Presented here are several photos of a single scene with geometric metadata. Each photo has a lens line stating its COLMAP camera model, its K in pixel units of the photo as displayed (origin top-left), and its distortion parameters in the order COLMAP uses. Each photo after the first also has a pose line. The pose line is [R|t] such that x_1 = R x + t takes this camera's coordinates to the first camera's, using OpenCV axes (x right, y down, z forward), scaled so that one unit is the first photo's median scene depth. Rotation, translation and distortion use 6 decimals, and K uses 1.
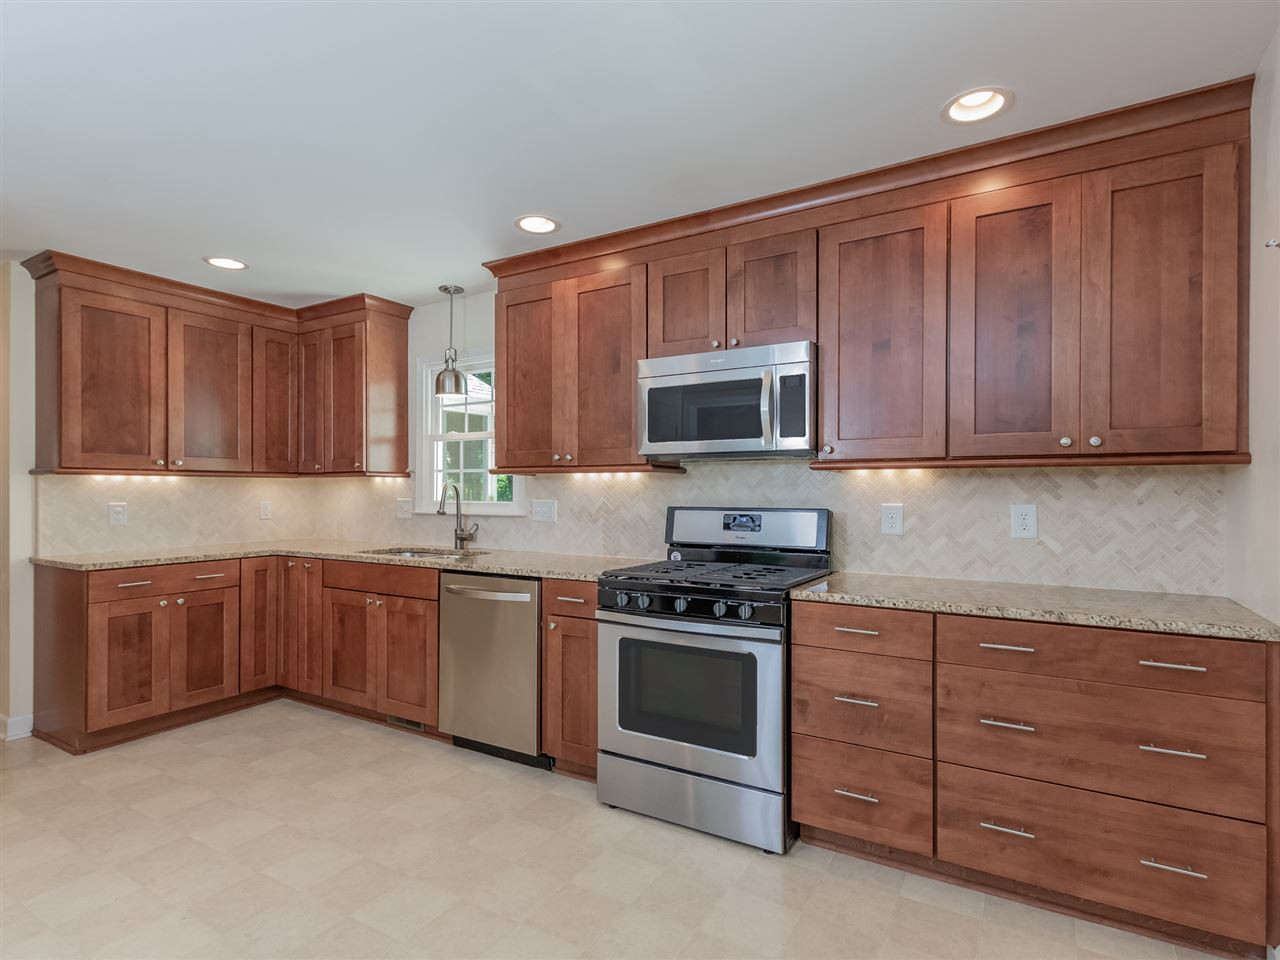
lens RADIAL K [[660.1, 0, 639.6], [0, 660.1, 489.0], [0, 0, 1]] dist [-0.000868, 0.000034]
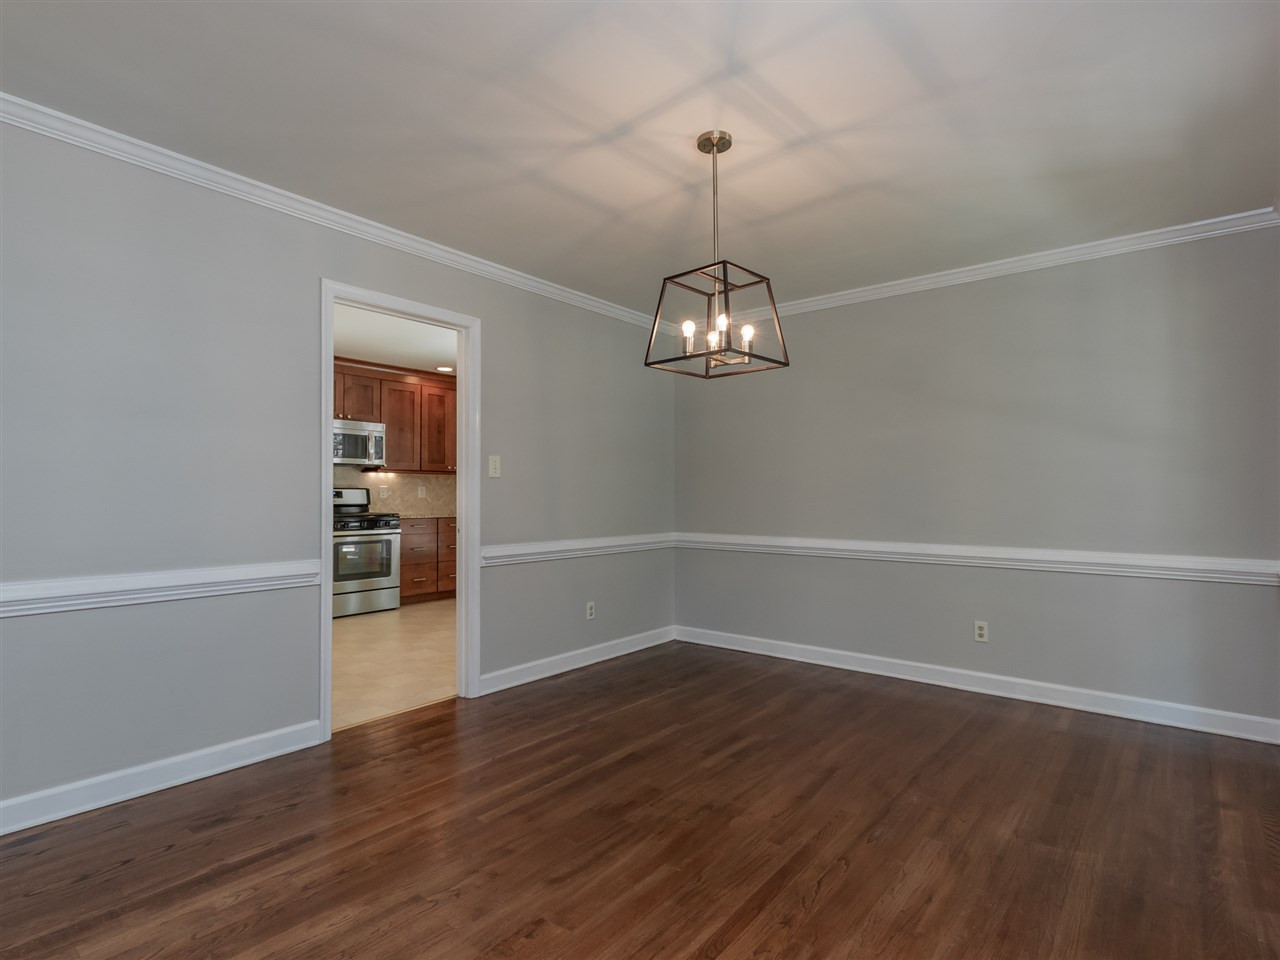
lens RADIAL K [[660.1, 0, 639.0], [0, 660.1, 484.2], [0, 0, 1]] dist [-0.000868, 0.000034]
pose [[0.127280, 0.011352, 0.991802, -2.394785], [-0.011628, 0.999883, -0.009952, 0.033426], [-0.991799, -0.010266, 0.127397, -0.376826]]
